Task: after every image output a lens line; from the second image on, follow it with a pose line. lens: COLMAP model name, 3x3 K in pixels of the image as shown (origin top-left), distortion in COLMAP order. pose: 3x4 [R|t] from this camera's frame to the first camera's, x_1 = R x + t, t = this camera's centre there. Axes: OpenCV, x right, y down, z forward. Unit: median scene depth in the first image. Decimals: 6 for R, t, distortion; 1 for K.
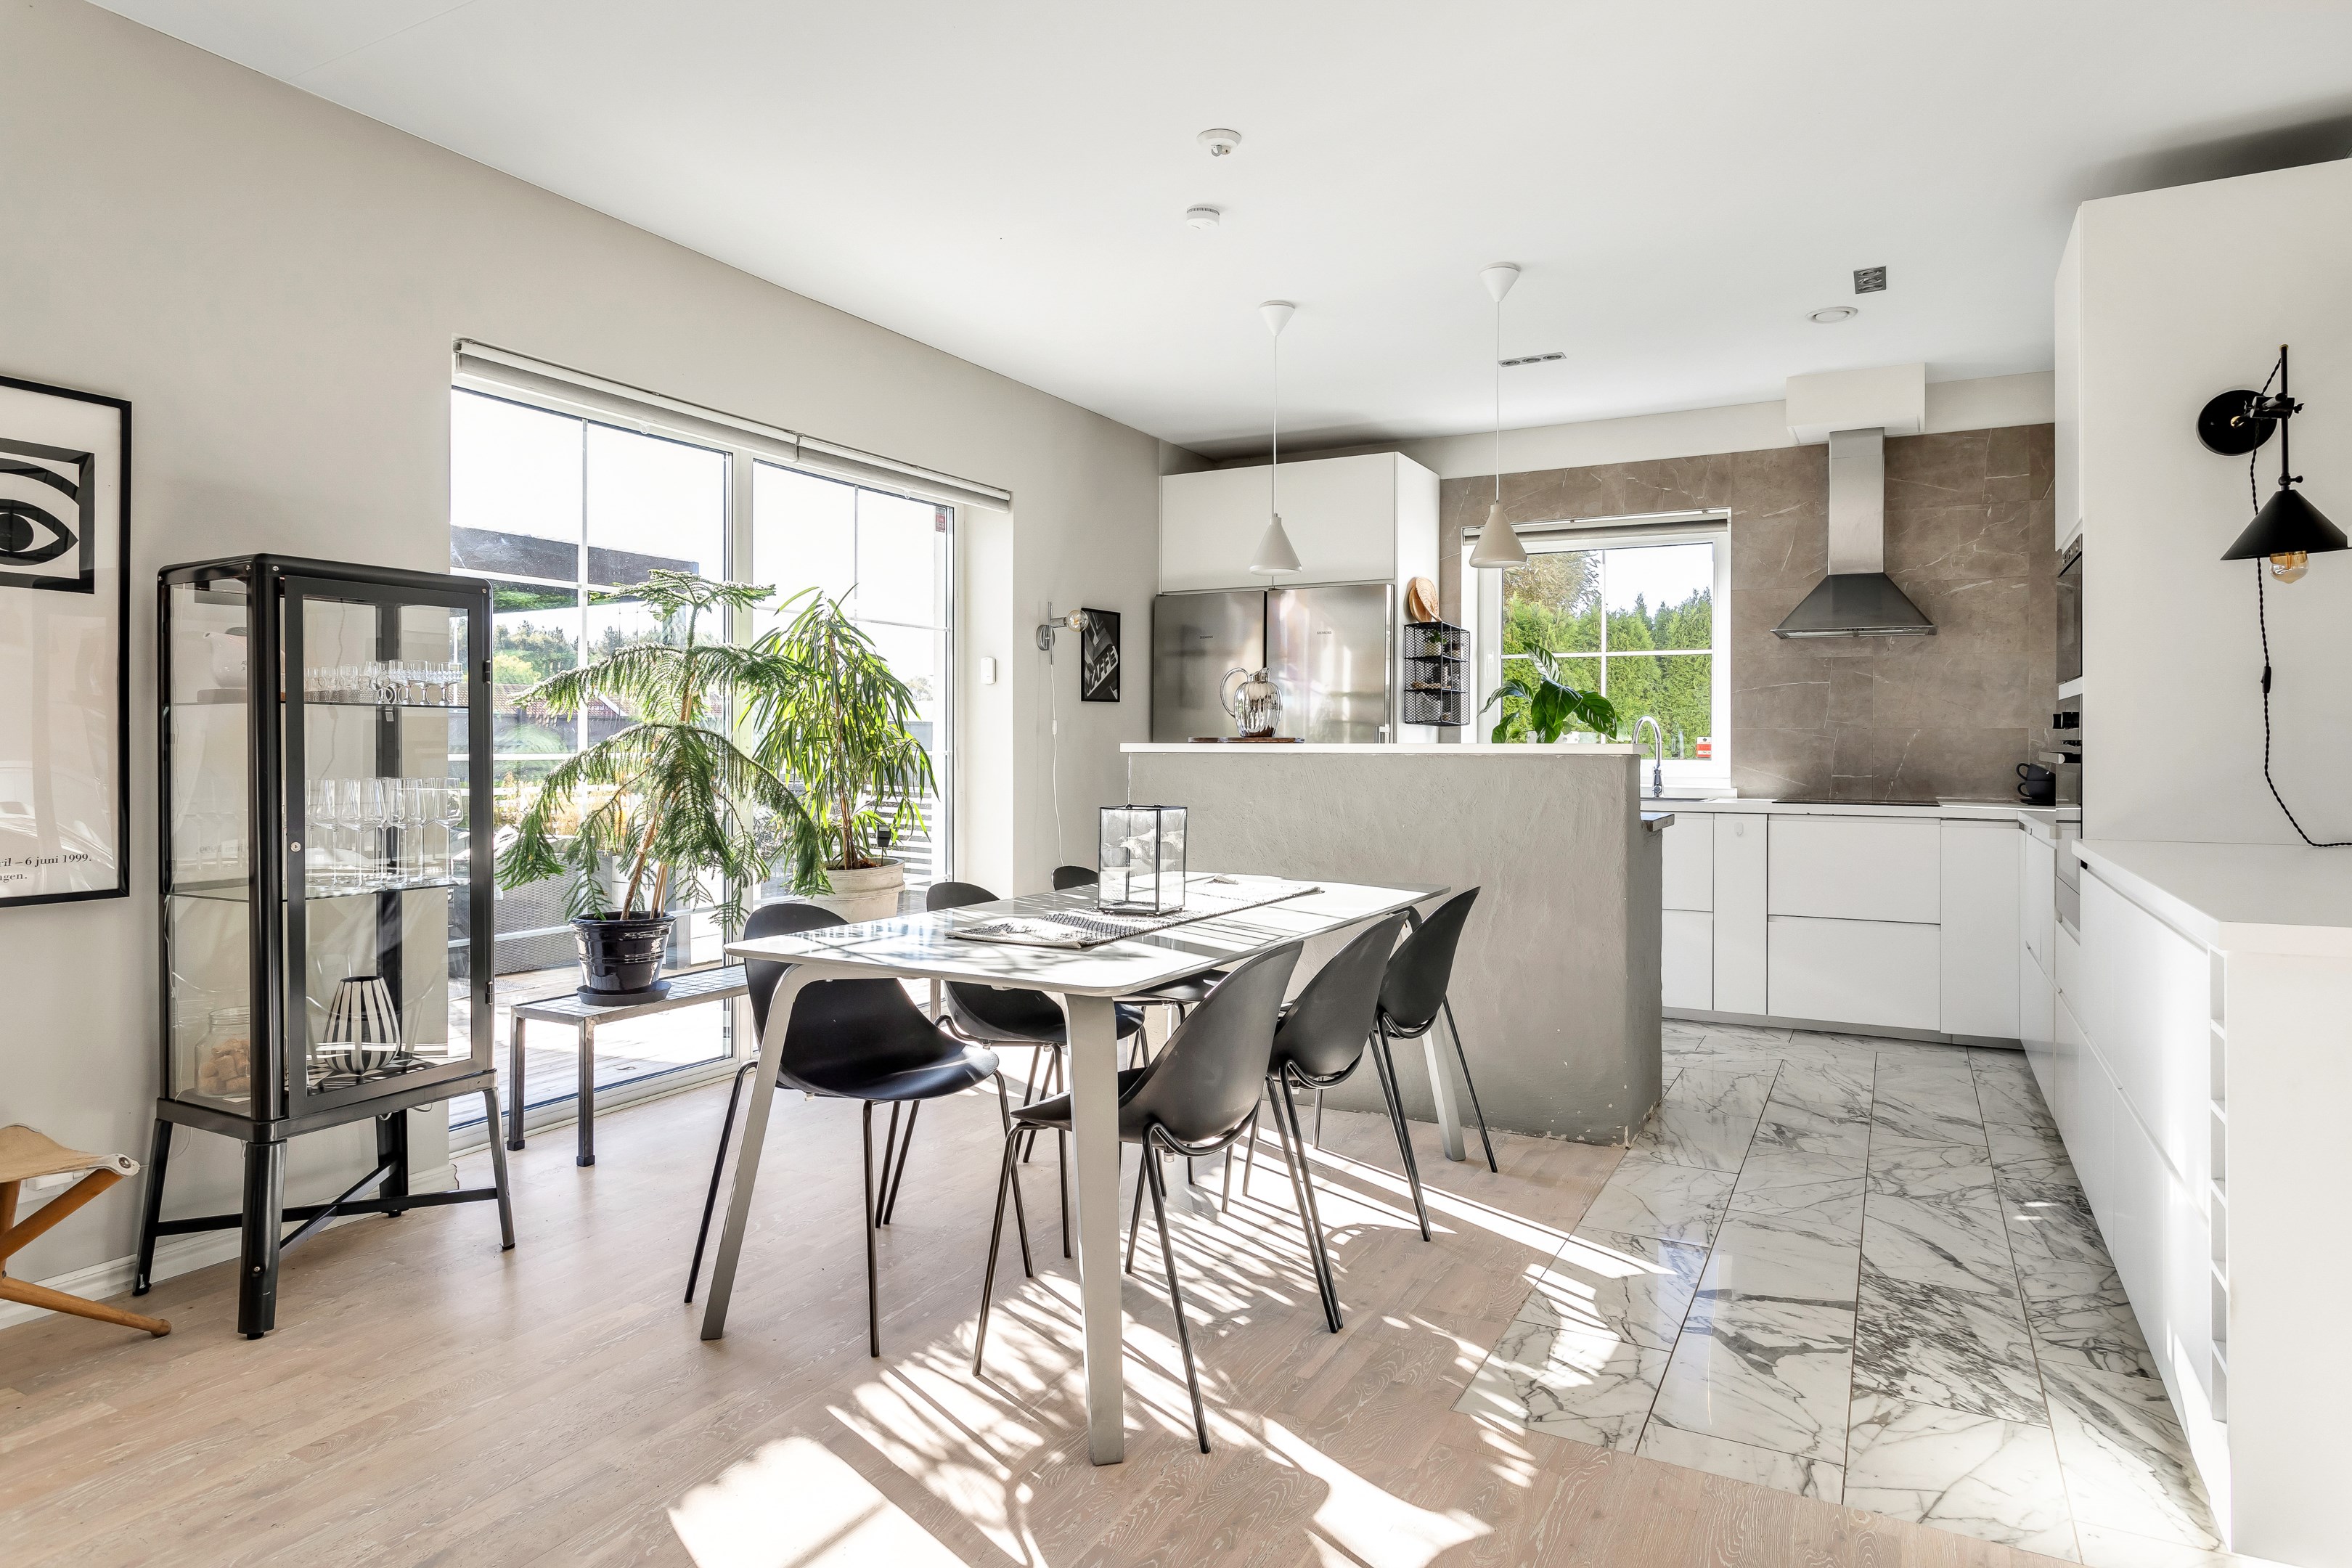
lens RADIAL K [[1351.1, 0, 1171.3], [0, 1351.1, 748.3], [0, 0, 1]] dist [-0.001336, 0.000778]
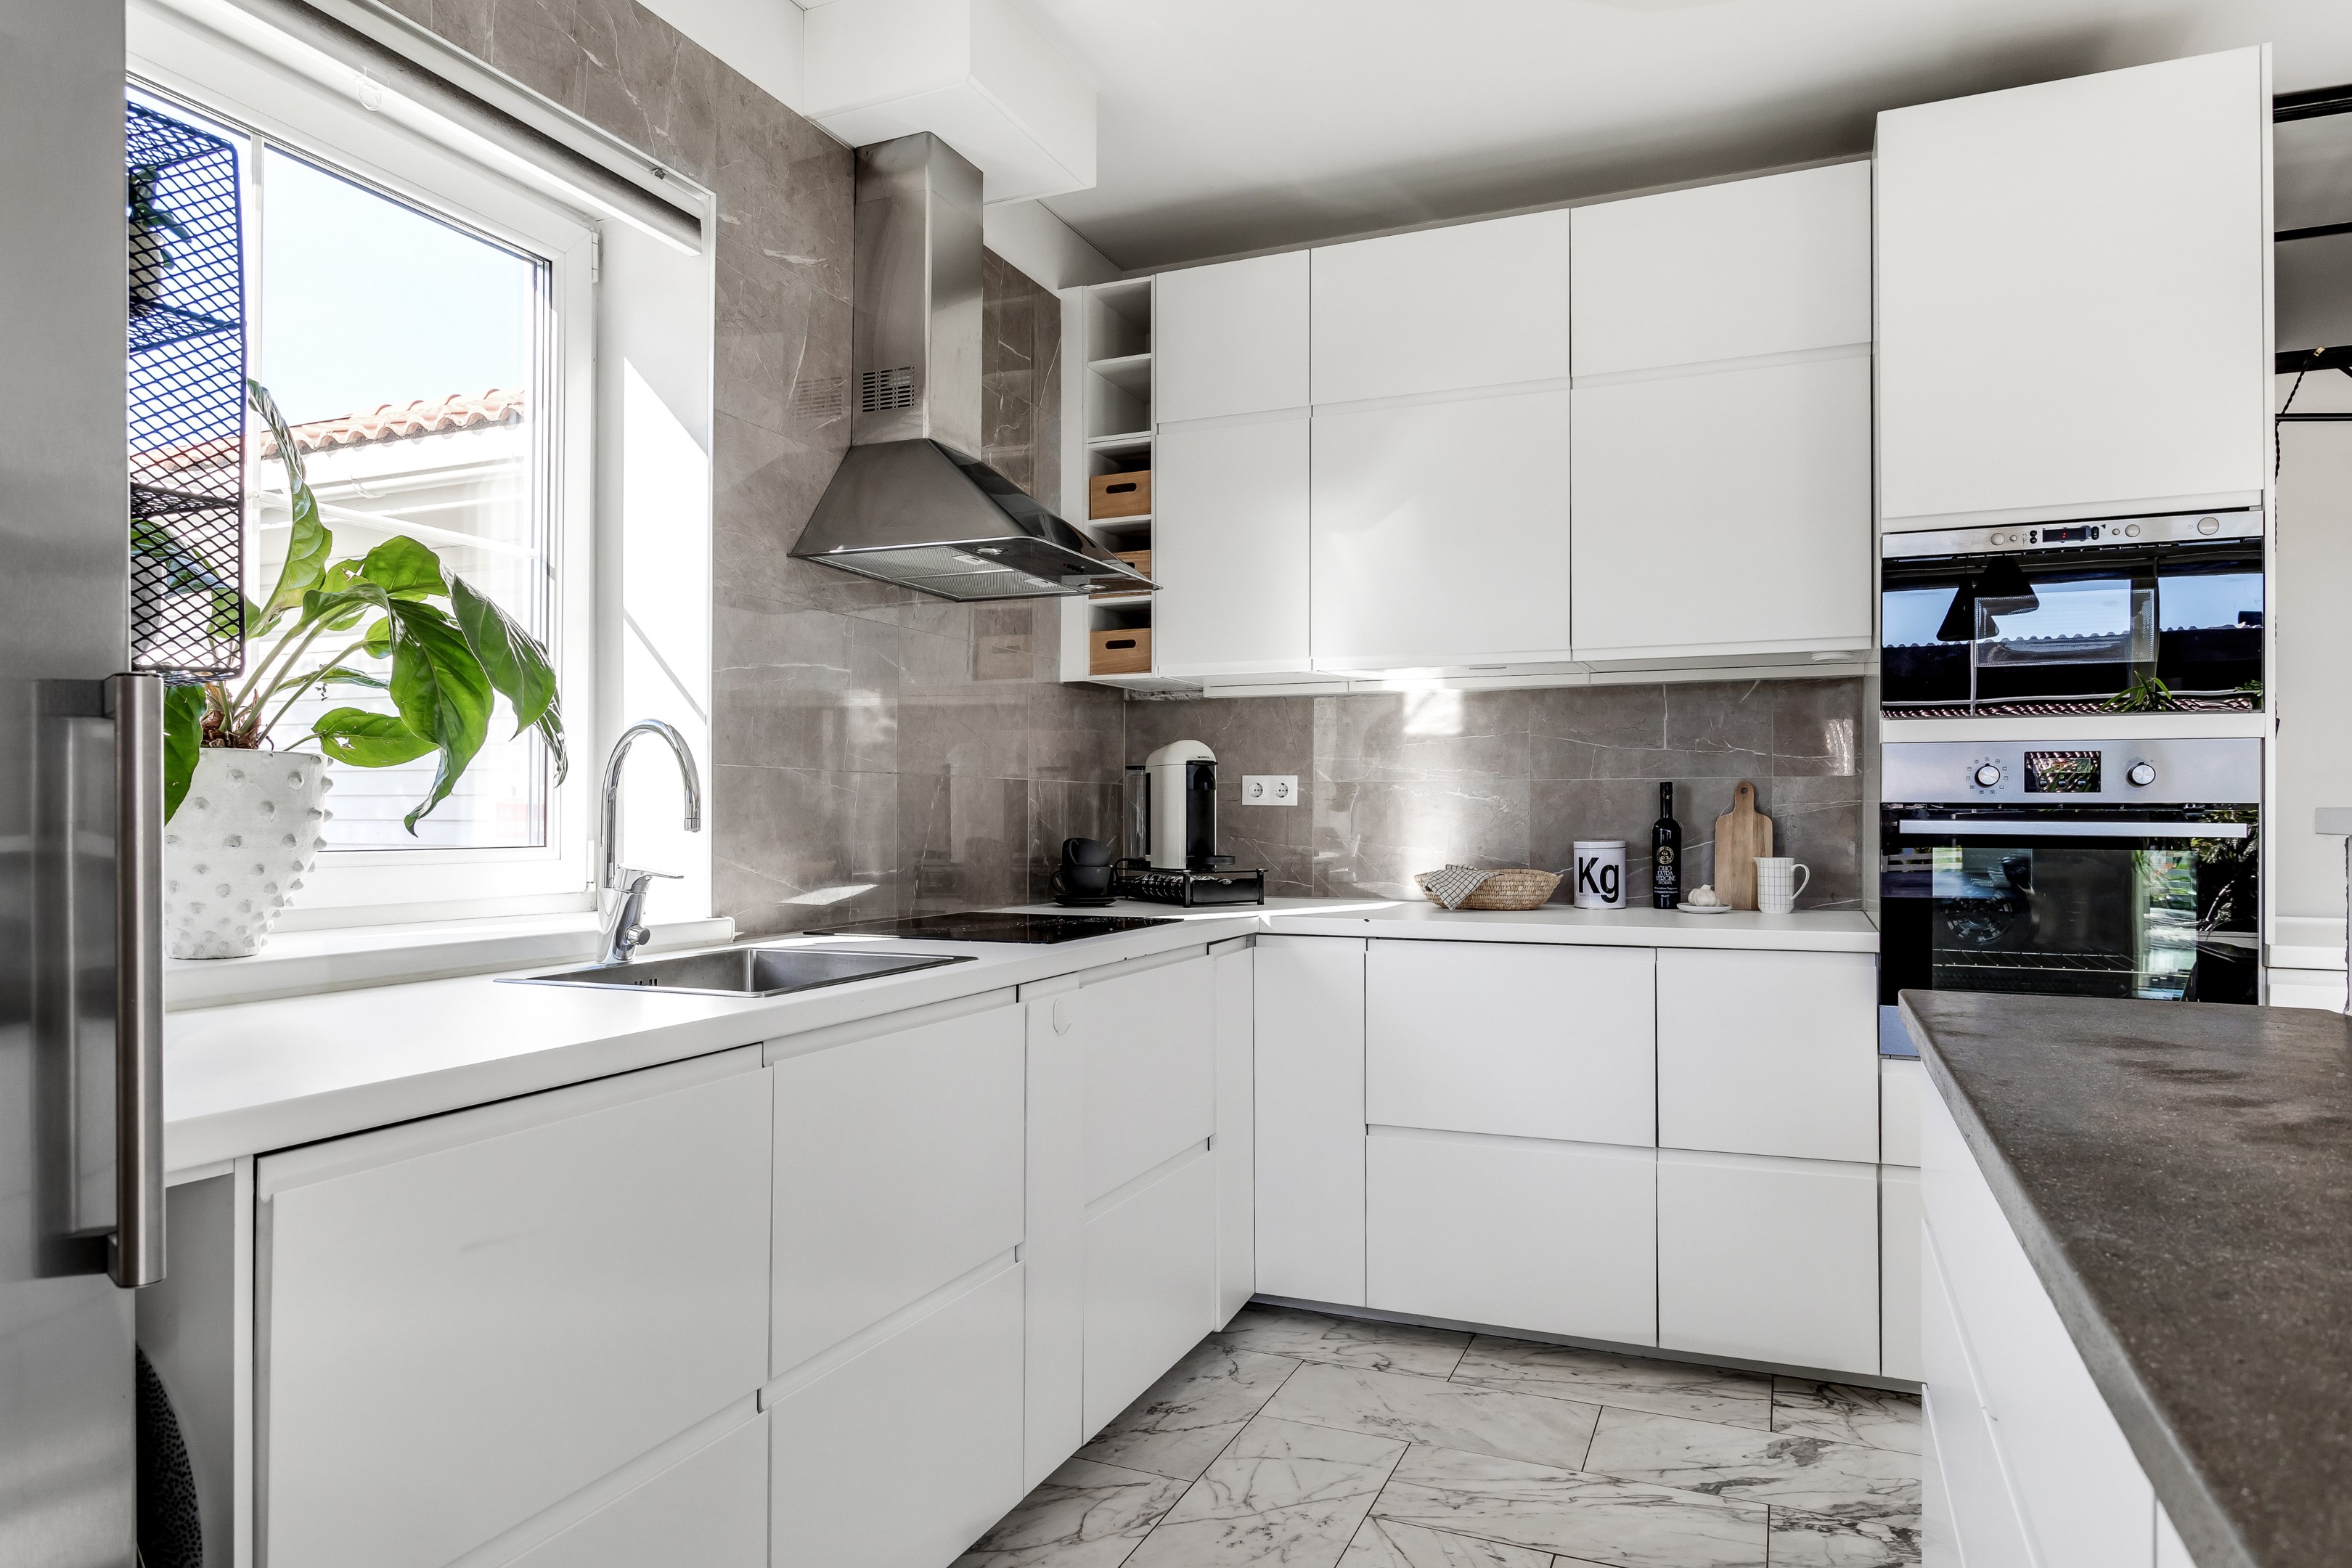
lens RADIAL K [[1429.0, 0, 1182.7], [0, 1429.0, 805.4], [0, 0, 1]] dist [-0.007982, 0.000715]
pose [[-0.095075, 0.002317, 0.995467, -0.006882], [0.000446, 0.999997, -0.002285, -0.001869], [-0.995470, 0.000227, -0.095076, 0.966024]]
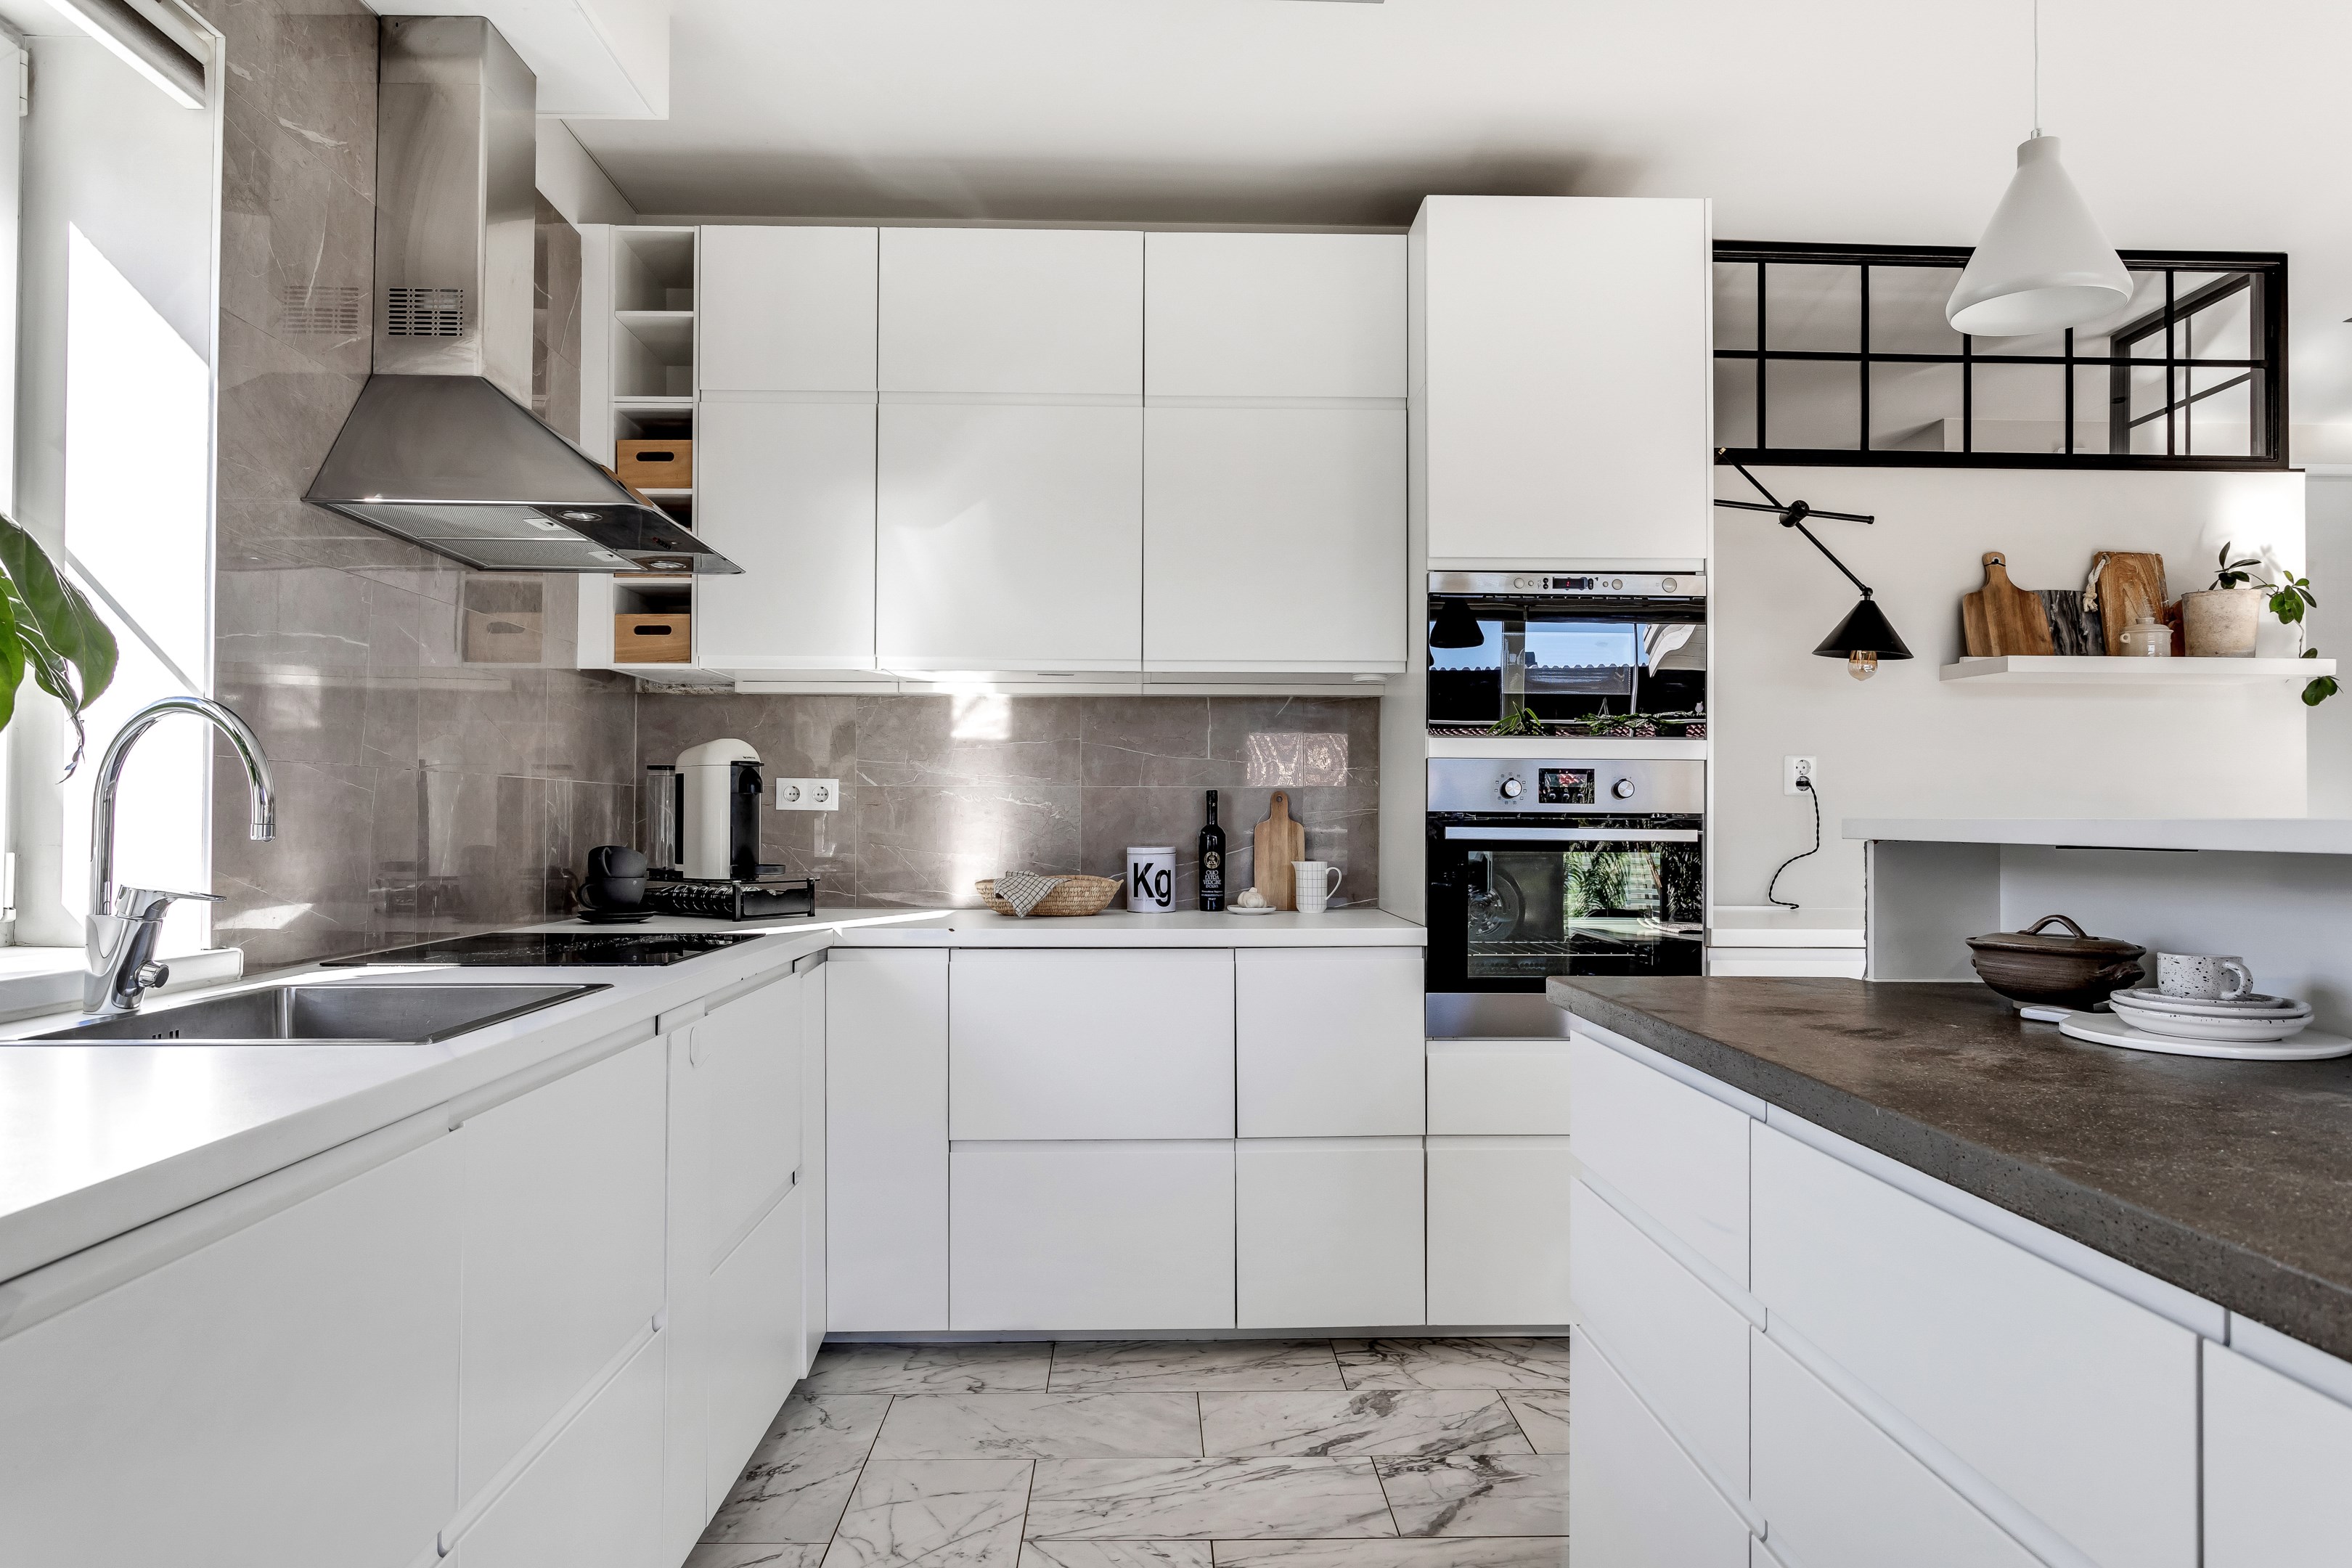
lens RADIAL K [[1455.8, 0, 1184.4], [0, 1455.8, 803.9], [0, 0, 1]] dist [-0.014586, 0.004099]
pose [[-0.503042, 0.004944, 0.864248, 0.021778], [-0.003658, 0.999963, -0.007849, -0.001928], [-0.864254, -0.007110, -0.503005, 1.041035]]
